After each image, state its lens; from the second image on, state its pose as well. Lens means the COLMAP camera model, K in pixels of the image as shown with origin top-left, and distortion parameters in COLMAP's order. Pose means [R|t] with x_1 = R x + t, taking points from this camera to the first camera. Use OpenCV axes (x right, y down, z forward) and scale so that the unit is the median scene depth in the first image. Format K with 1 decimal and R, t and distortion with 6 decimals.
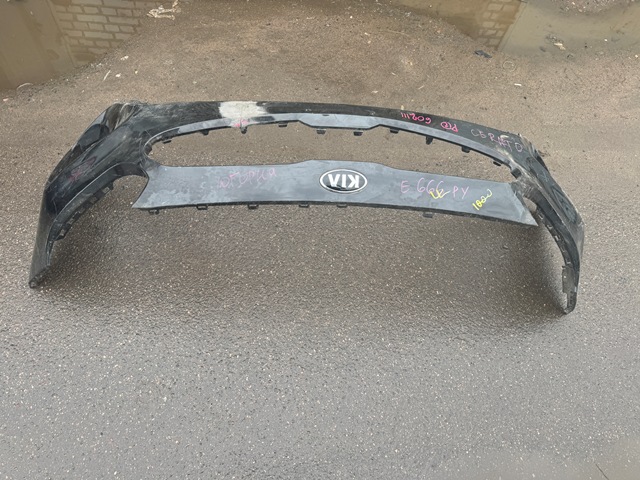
lens RADIAL K [[453.4, 0, 314.2], [0, 453.4, 242.8], [0, 0, 1]] dist [0.044064, -0.054401]
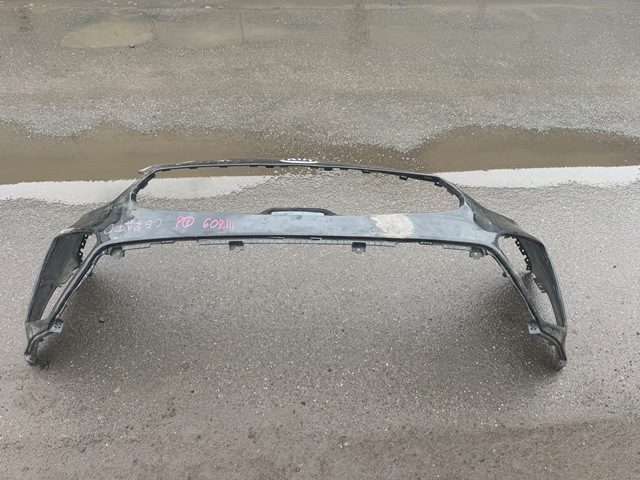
lens RADIAL K [[453.4, 0, 315.8], [0, 453.4, 240.1], [0, 0, 1]] dist [0.044064, -0.054401]
pose [[-0.992370, -0.080451, -0.093434, 0.090693], [-0.068632, -0.269111, 0.960661, -1.067703], [-0.102430, 0.959743, 0.261536, 0.652852]]
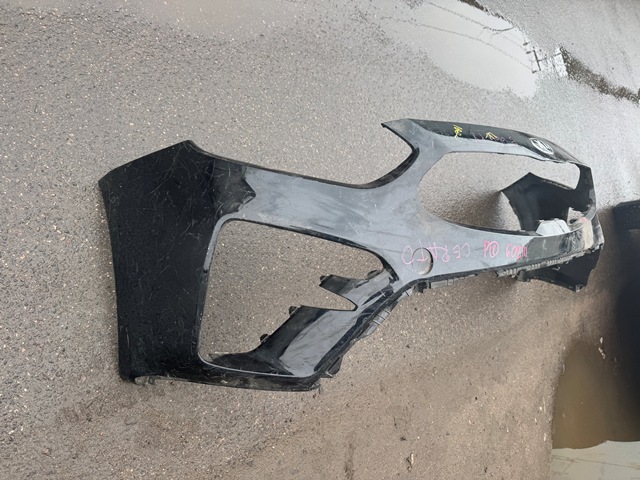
lens RADIAL K [[453.4, 0, 321.1], [0, 453.4, 240.9], [0, 0, 1]] dist [0.044064, -0.054401]
pose [[-0.670356, 0.050363, -0.740329, 0.913306], [-0.528870, -0.732253, 0.429071, -0.369173], [-0.520499, 0.679168, 0.517505, 0.645399]]
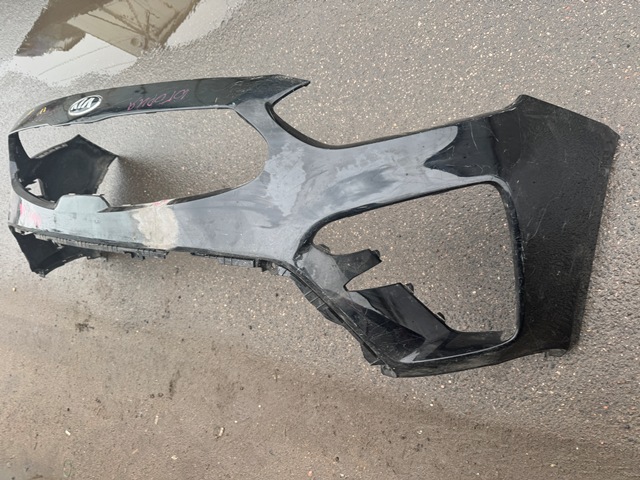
lens RADIAL K [[453.4, 0, 322.4], [0, 453.4, 240.0], [0, 0, 1]] dist [0.044064, -0.054401]
pose [[-0.868852, -0.086069, 0.487534, -0.597006], [0.352271, -0.799412, 0.486668, -0.469104], [0.347853, 0.594586, 0.724890, 0.498770]]
